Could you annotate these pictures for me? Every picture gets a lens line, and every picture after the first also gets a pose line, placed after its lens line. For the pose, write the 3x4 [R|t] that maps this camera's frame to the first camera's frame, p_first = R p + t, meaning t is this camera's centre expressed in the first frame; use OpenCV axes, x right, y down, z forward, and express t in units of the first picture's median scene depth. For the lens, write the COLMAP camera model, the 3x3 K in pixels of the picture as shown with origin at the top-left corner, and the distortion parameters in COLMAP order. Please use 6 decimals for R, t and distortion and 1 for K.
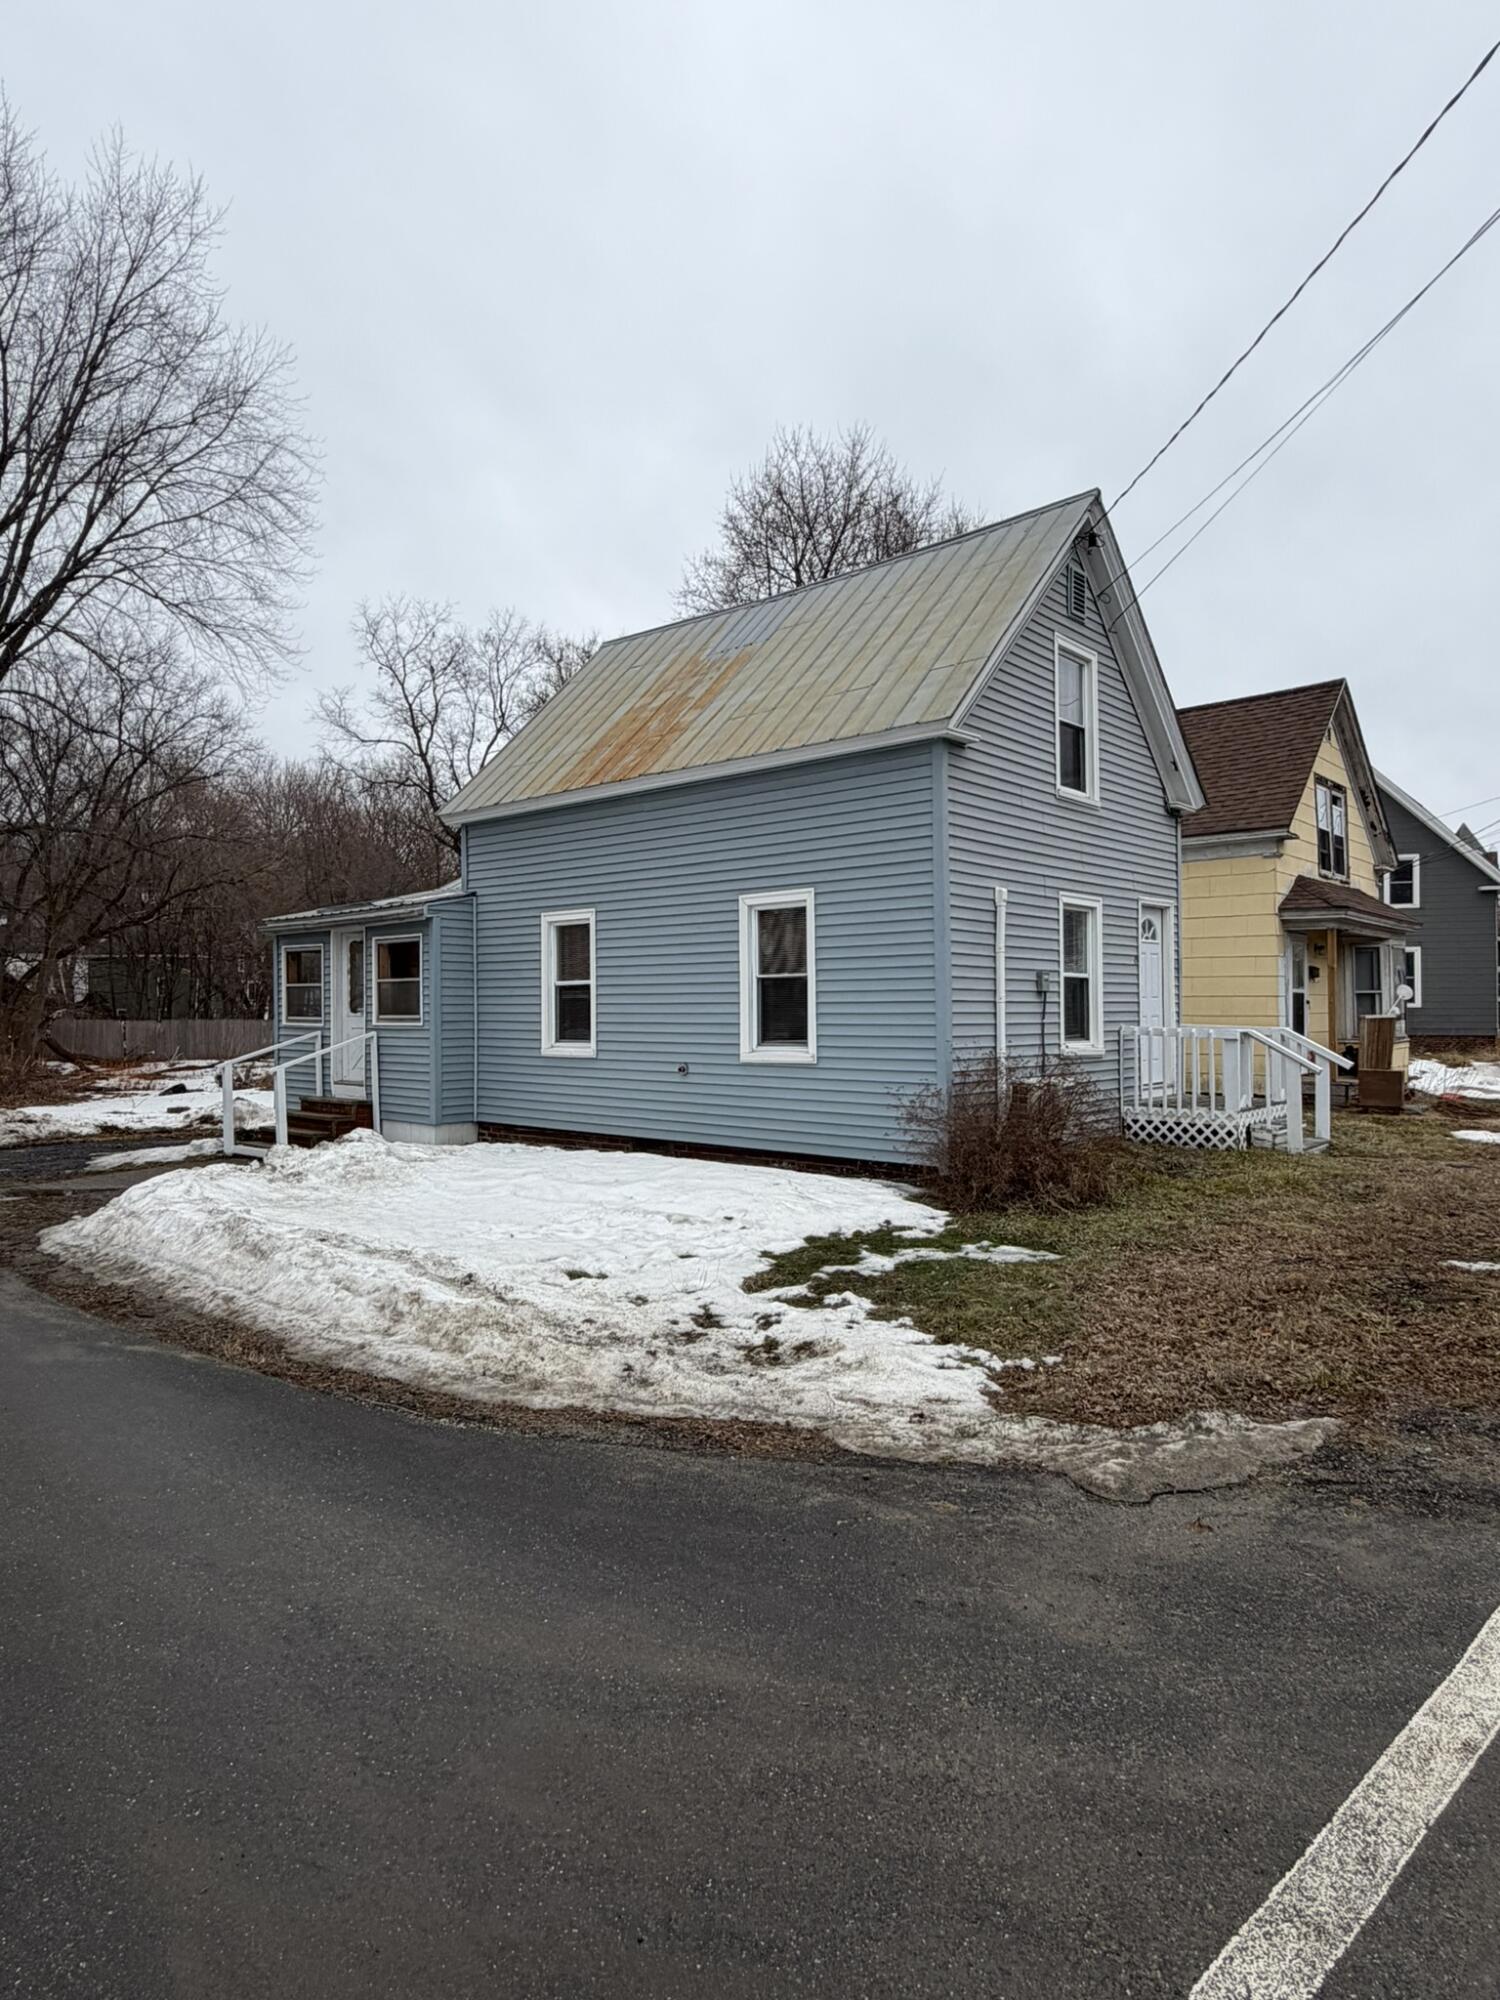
lens RADIAL K [[1226.9, 0, 759.2], [0, 1226.9, 1015.4], [0, 0, 1]] dist [0.012394, 0.003193]
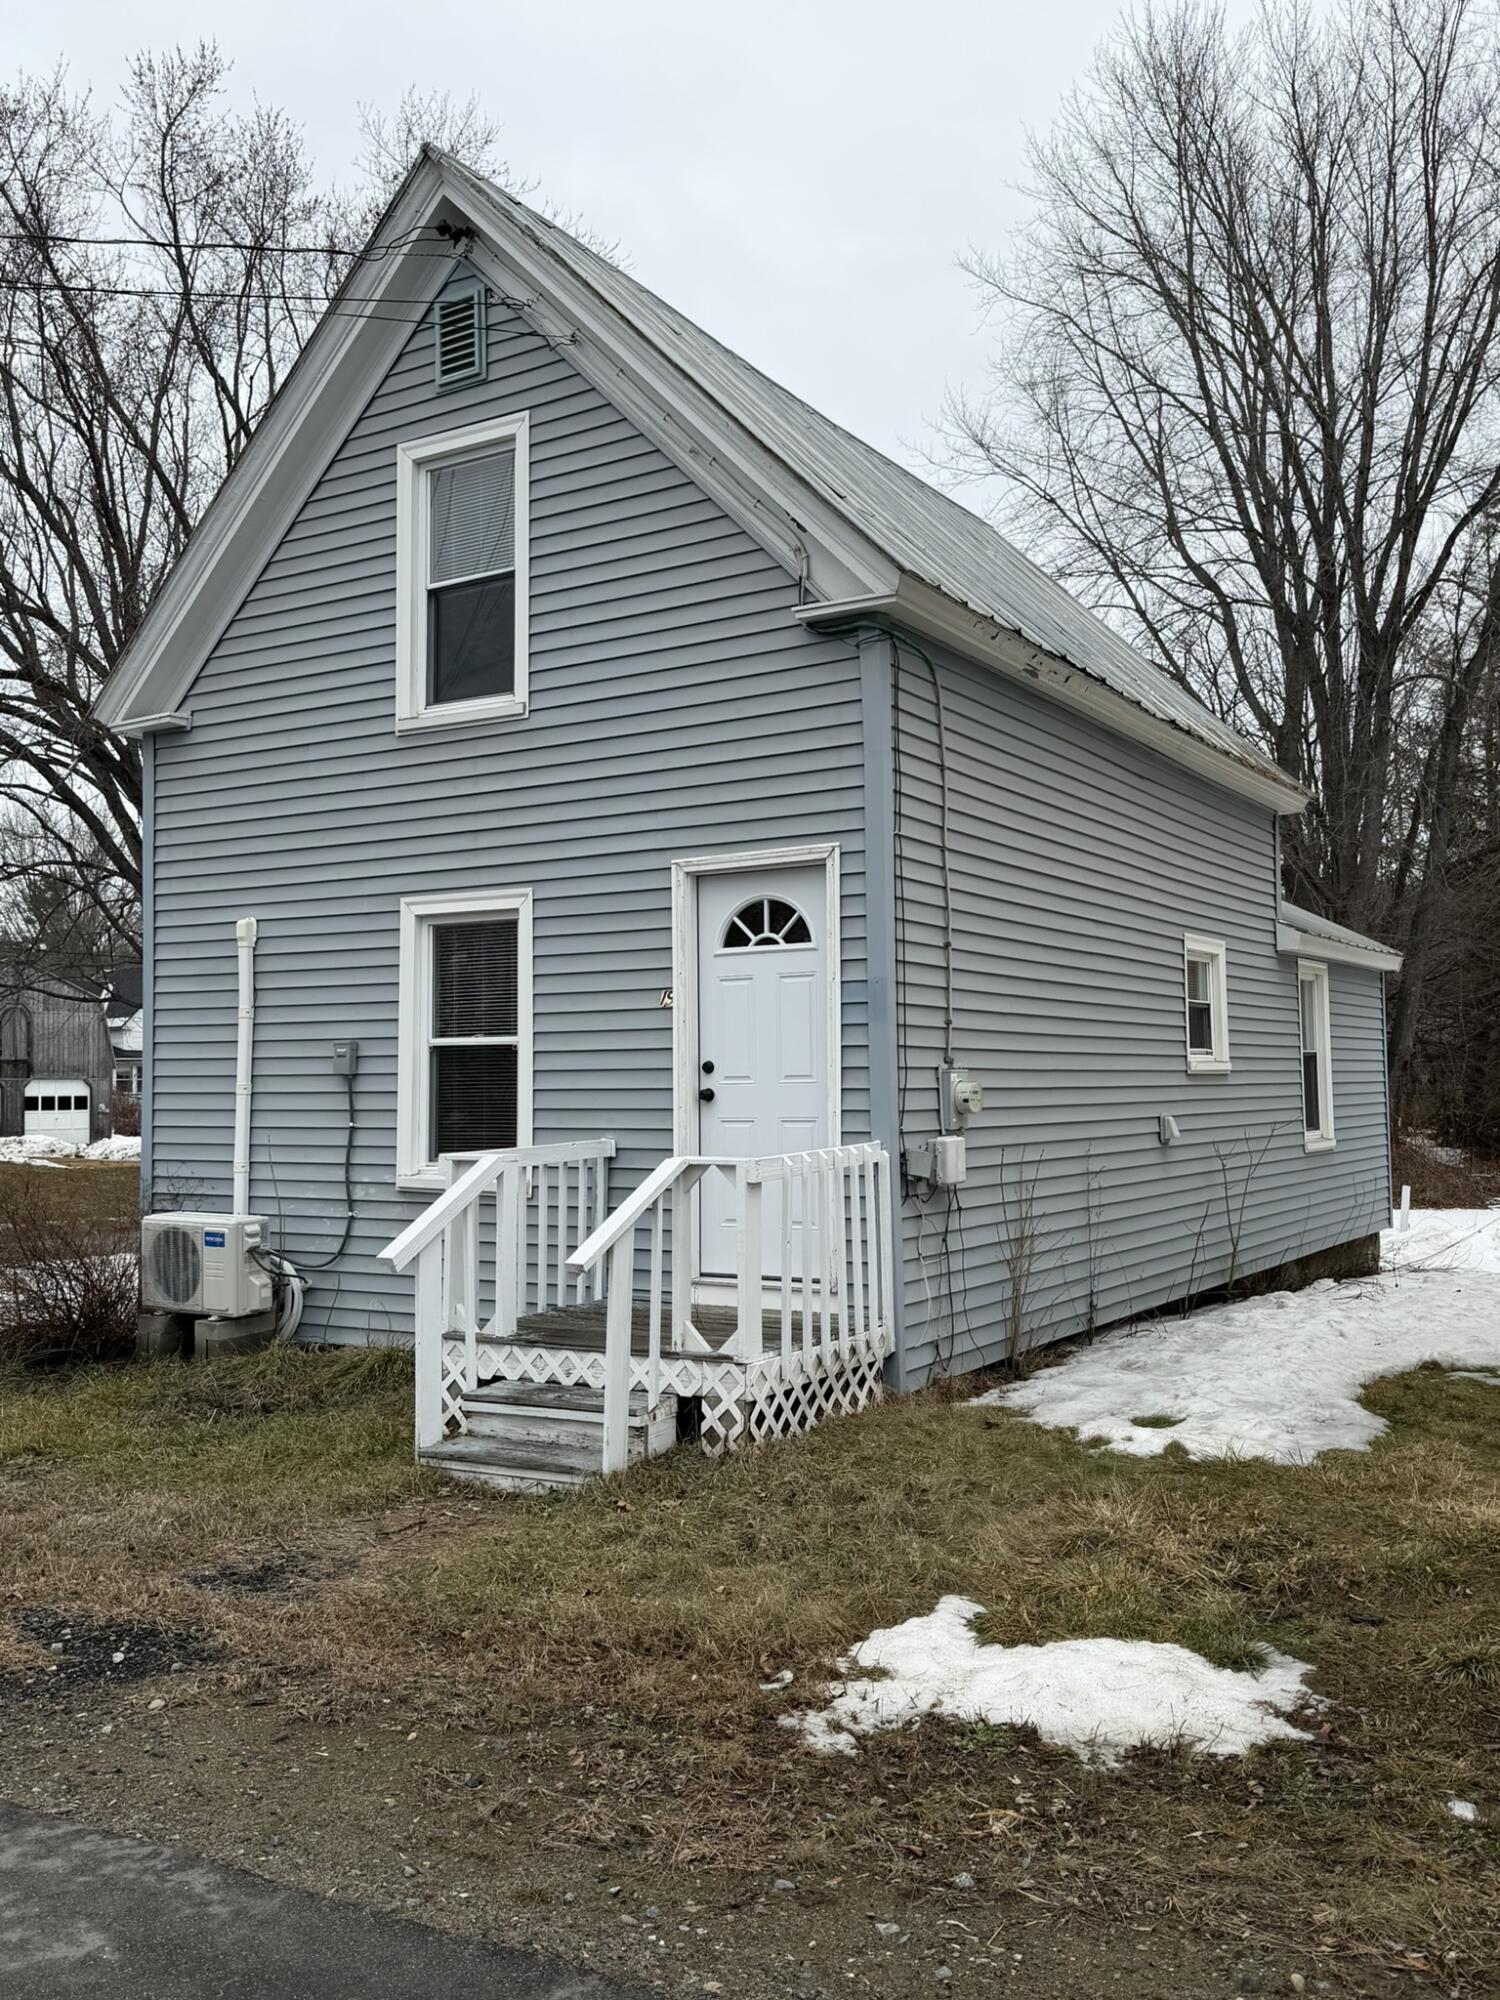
lens RADIAL K [[1702.3, 0, 763.2], [0, 1702.3, 1013.2], [0, 0, 1]] dist [0.073328, -0.011131]
pose [[0.163644, -0.042350, -0.985610, 0.930386], [0.002718, 0.999094, -0.042478, -0.011615], [0.986516, 0.004273, 0.163611, 0.917467]]
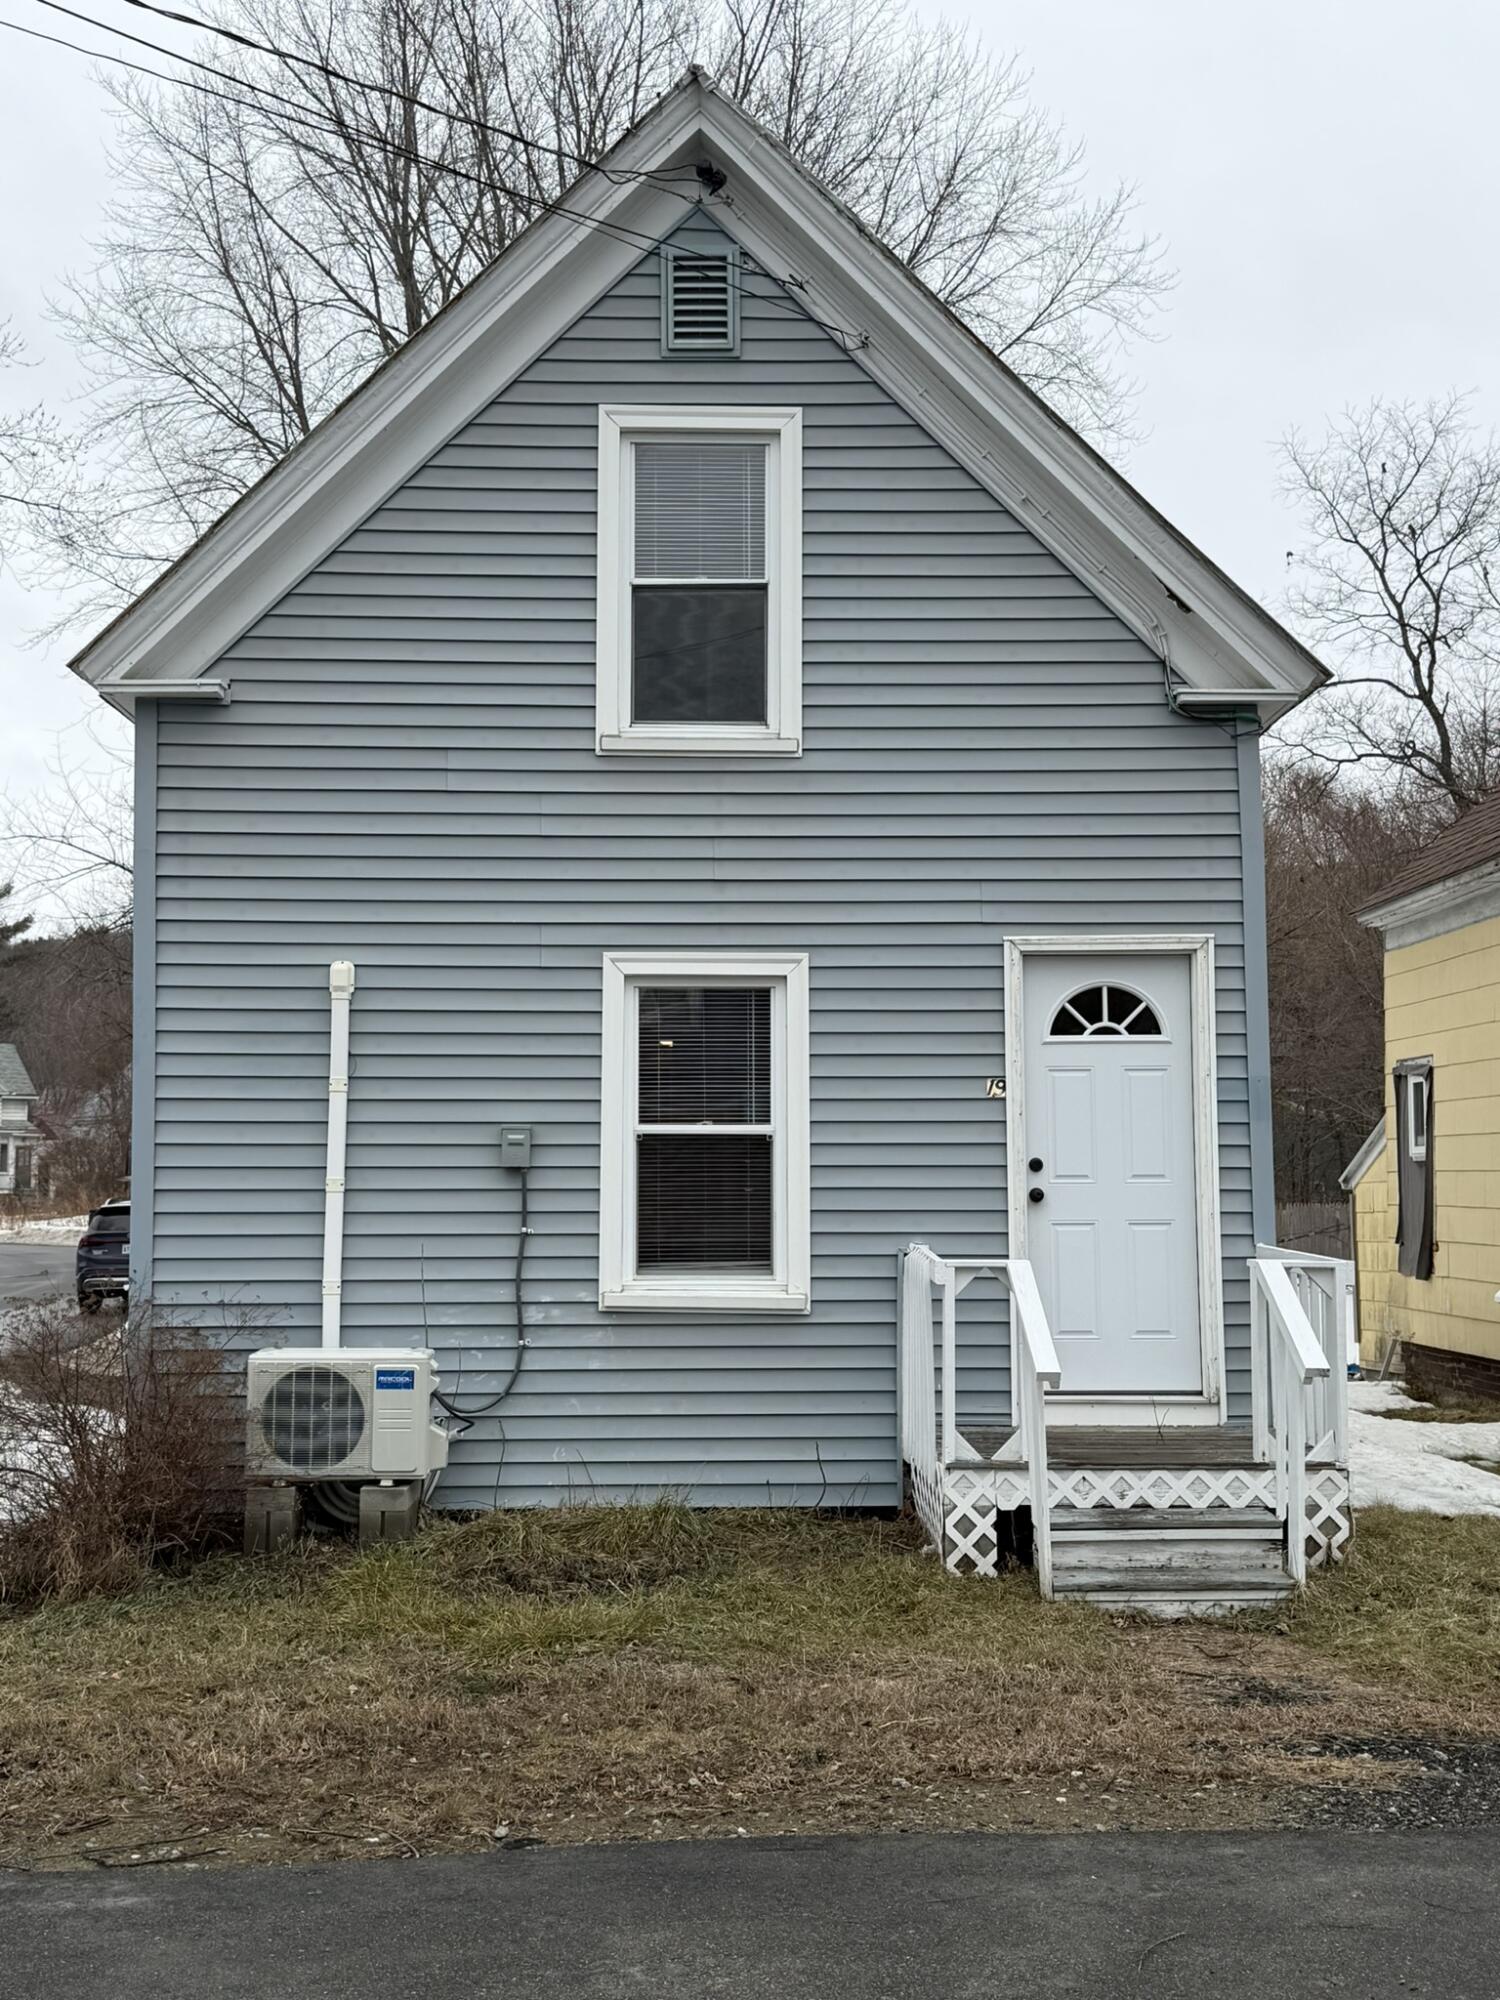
lens RADIAL K [[2354.9, 0, 742.9], [0, 2354.9, 985.7], [0, 0, 1]] dist [0.094555, 0.000000]
pose [[0.669008, -0.060569, -0.740783, 0.834606], [-0.003940, 0.996371, -0.085026, -0.010647], [0.743245, 0.059802, 0.666341, 0.392238]]
